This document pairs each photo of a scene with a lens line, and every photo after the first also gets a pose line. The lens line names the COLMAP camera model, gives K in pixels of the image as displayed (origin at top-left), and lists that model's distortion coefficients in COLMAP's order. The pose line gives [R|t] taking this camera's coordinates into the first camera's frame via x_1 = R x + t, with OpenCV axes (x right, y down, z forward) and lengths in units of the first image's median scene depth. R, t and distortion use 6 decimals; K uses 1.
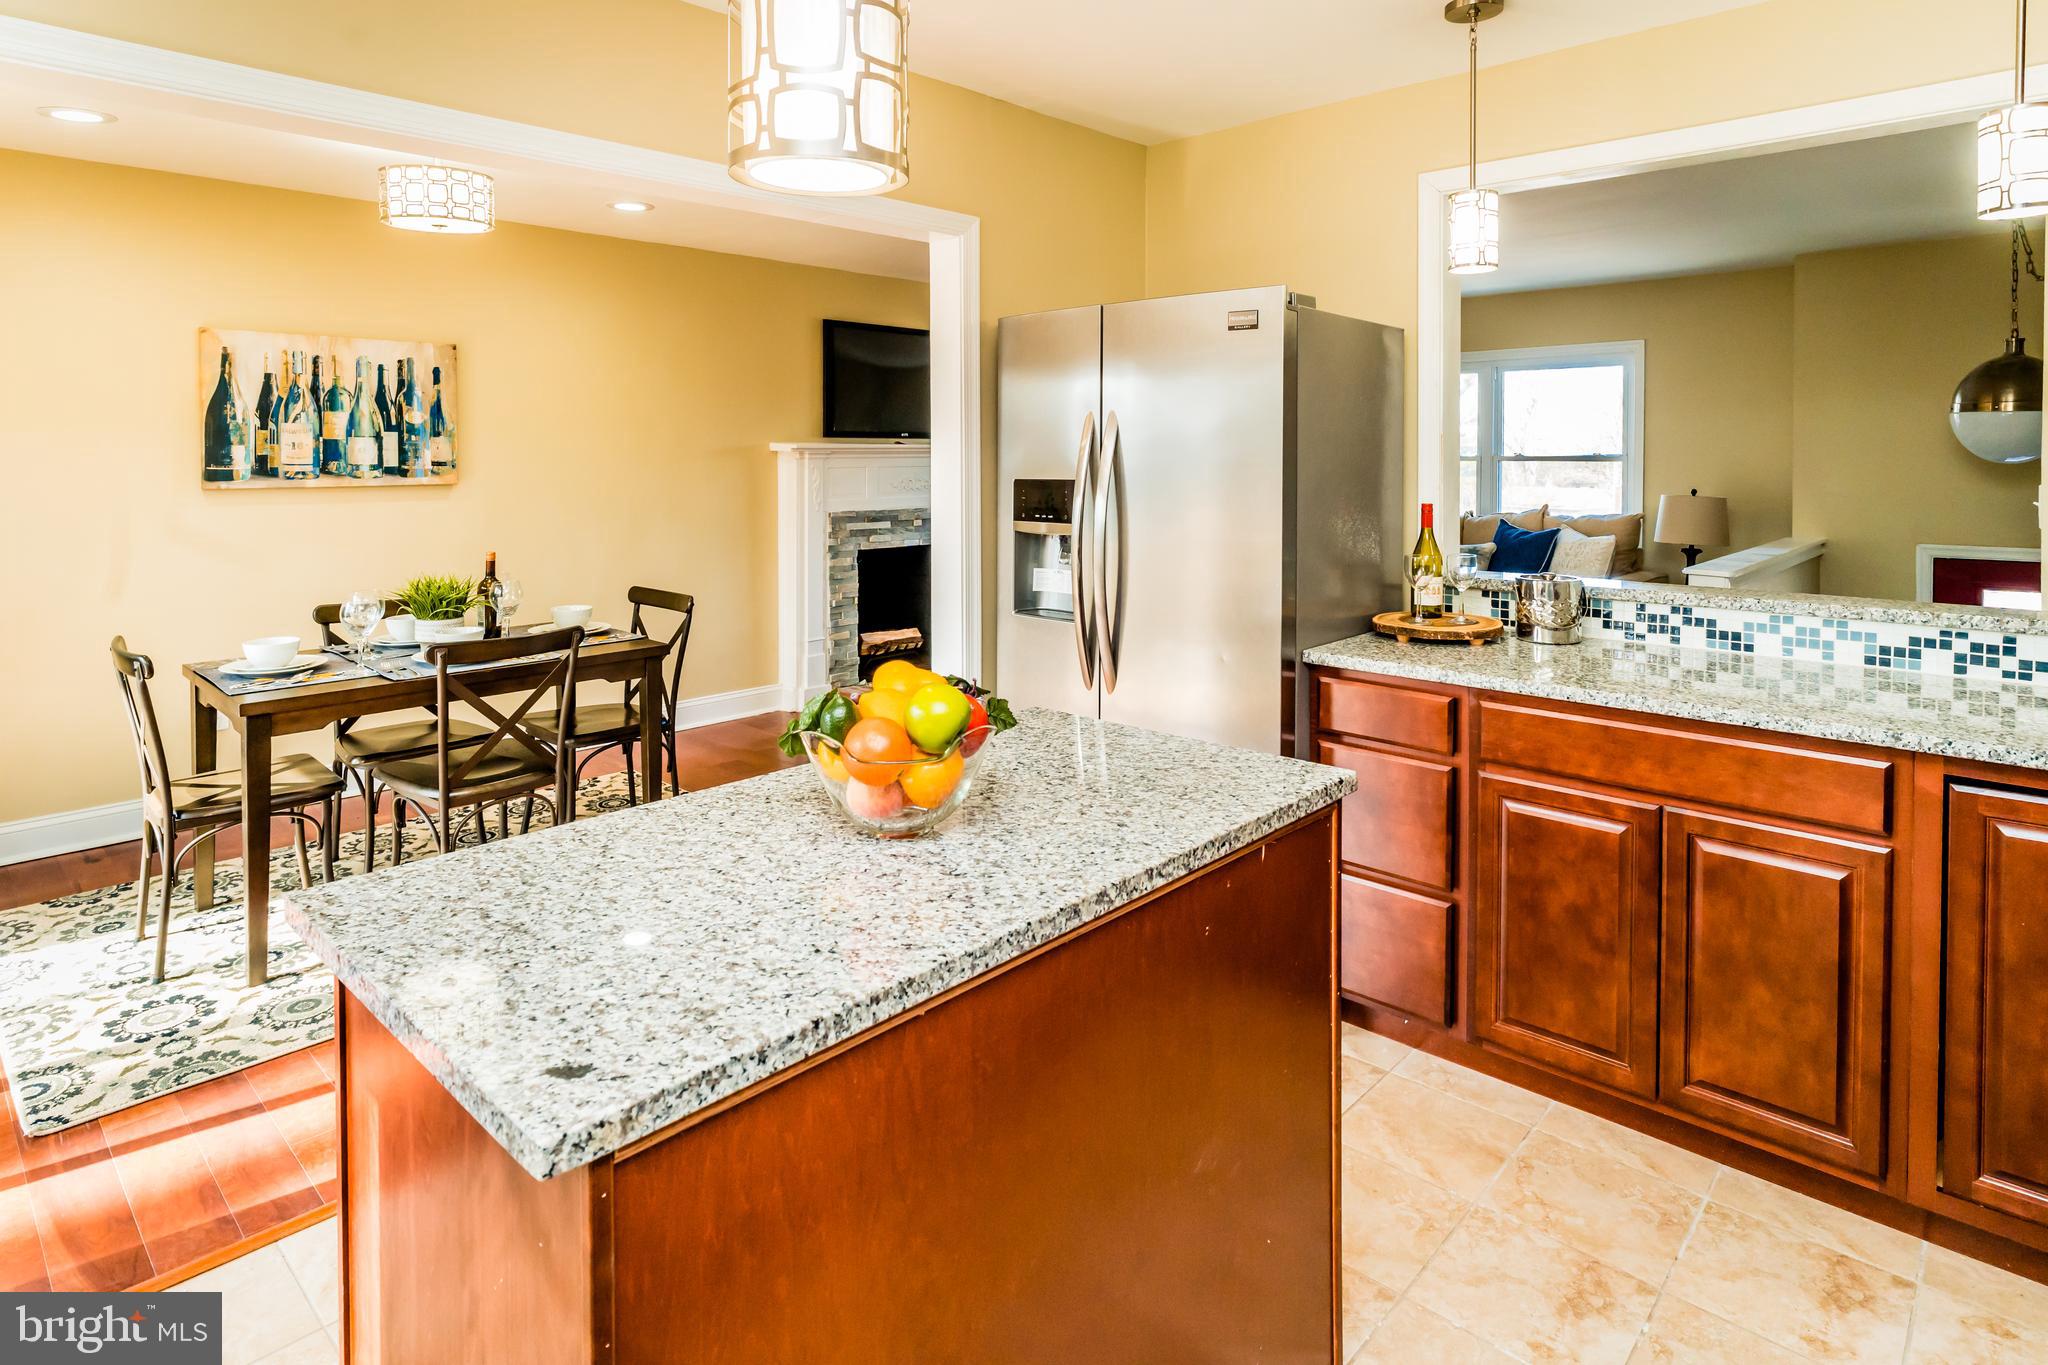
lens RADIAL K [[1114.2, 0, 1029.1], [0, 1114.2, 433.7], [0, 0, 1]] dist [-0.013053, 0.005318]
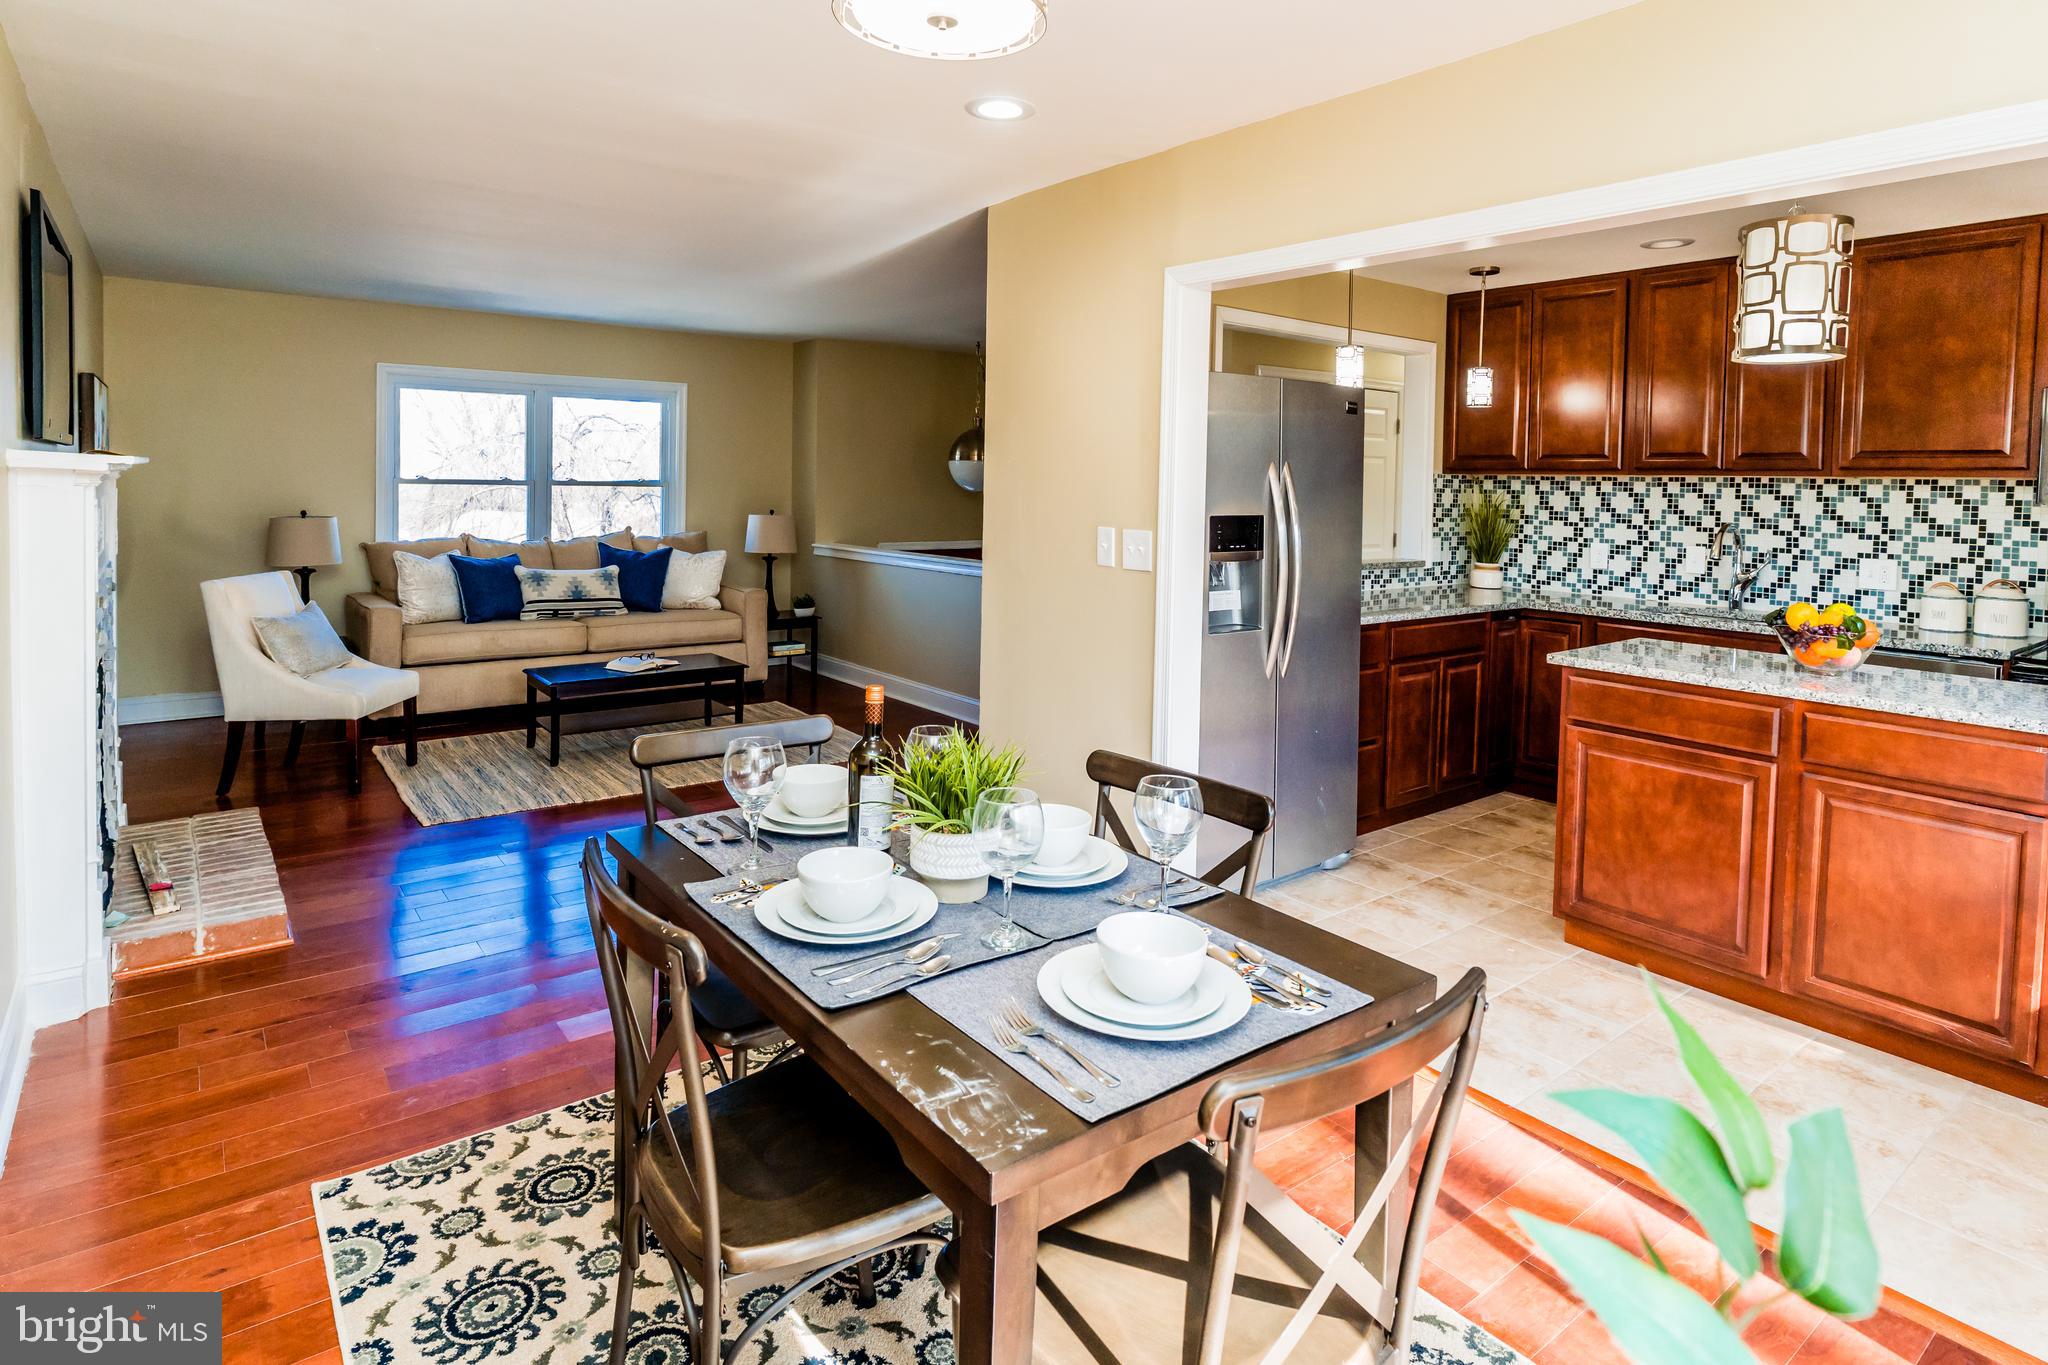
lens RADIAL K [[1114.2, 0, 1023.8], [0, 1114.2, 521.4], [0, 0, 1]] dist [-0.013053, 0.005318]
pose [[0.162585, -0.035007, 0.986073, -1.538079], [-0.033648, 0.998592, 0.040999, 0.006855], [-0.986121, -0.039846, 0.161178, 1.334320]]
